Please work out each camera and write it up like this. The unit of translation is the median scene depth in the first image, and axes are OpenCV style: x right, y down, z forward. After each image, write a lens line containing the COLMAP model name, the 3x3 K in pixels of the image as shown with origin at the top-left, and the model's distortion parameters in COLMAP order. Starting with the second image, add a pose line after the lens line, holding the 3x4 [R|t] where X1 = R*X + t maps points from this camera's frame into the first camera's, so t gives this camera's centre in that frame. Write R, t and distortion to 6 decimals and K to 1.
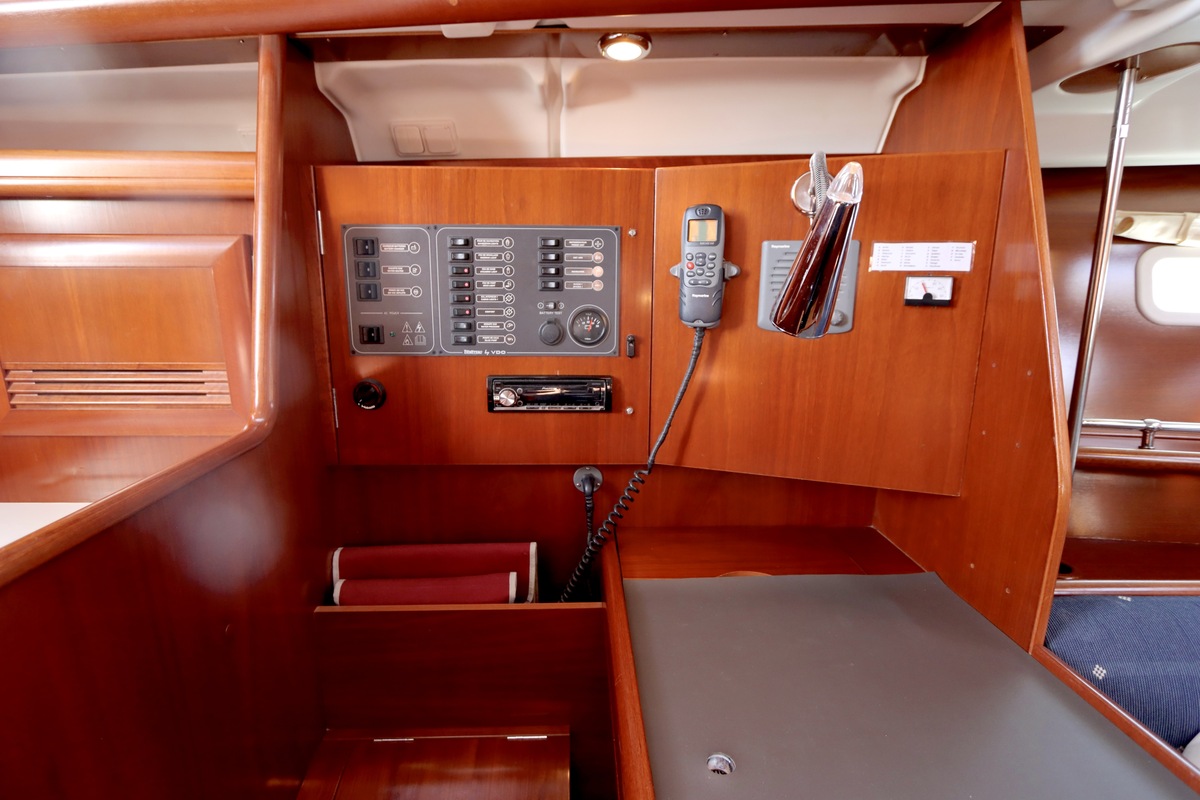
lens RADIAL K [[572.8, 0, 597.6], [0, 572.8, 396.4], [0, 0, 1]] dist [-0.026444, 0.005961]
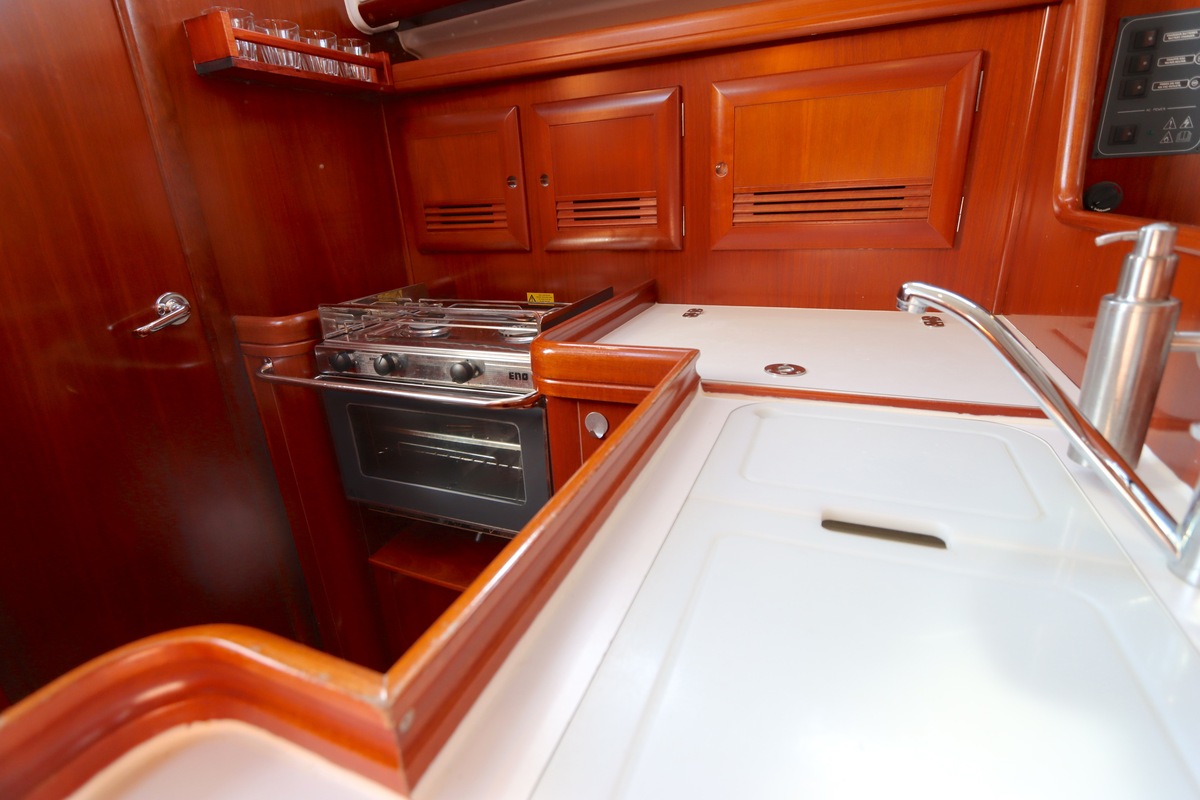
lens RADIAL K [[566.7, 0, 597.1], [0, 566.7, 395.7], [0, 0, 1]] dist [-0.017698, 0.001676]
pose [[0.899757, 0.092261, -0.426528, -0.787567], [-0.026518, 0.987149, 0.157589, 0.224260], [0.435586, -0.130481, 0.890640, -0.364355]]
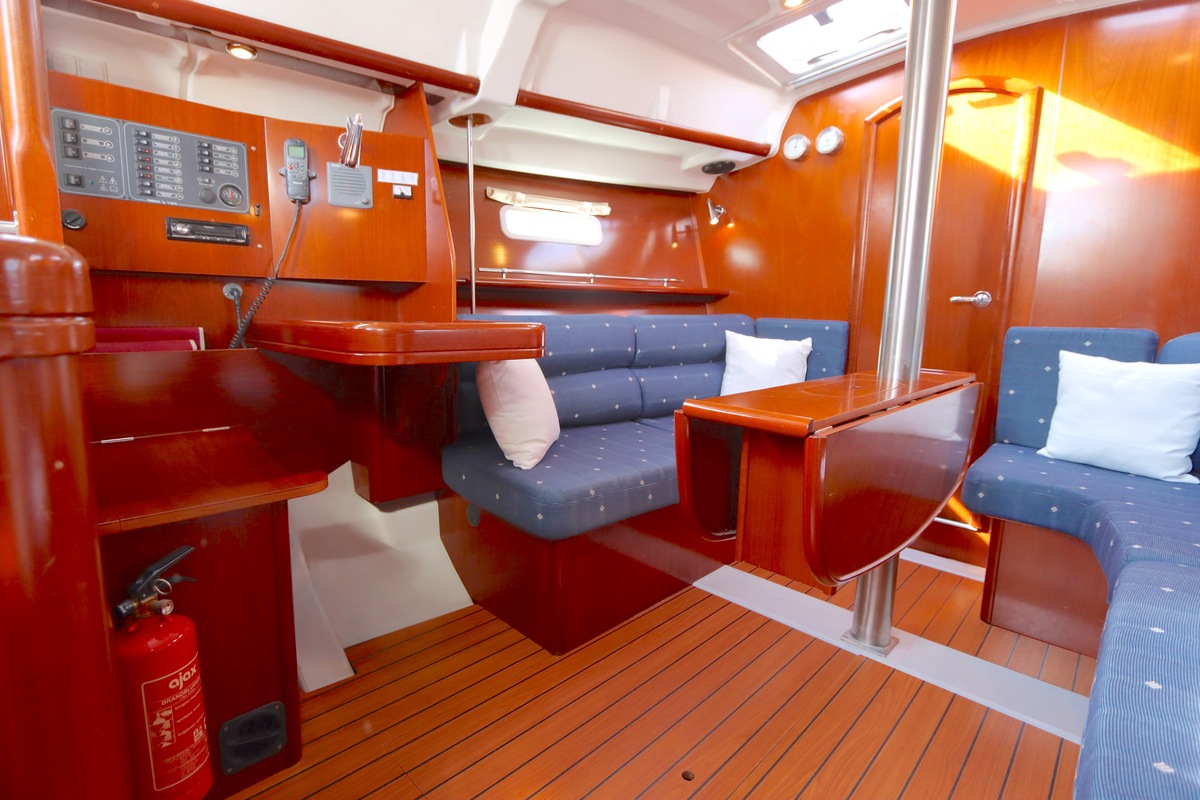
lens RADIAL K [[568.1, 0, 598.1], [0, 568.1, 394.7], [0, 0, 1]] dist [-0.018258, 0.003133]
pose [[0.729779, -0.089150, 0.677846, -0.446178], [0.122586, 0.992457, -0.001450, 0.671650], [-0.672603, 0.084152, 0.735203, -1.083971]]
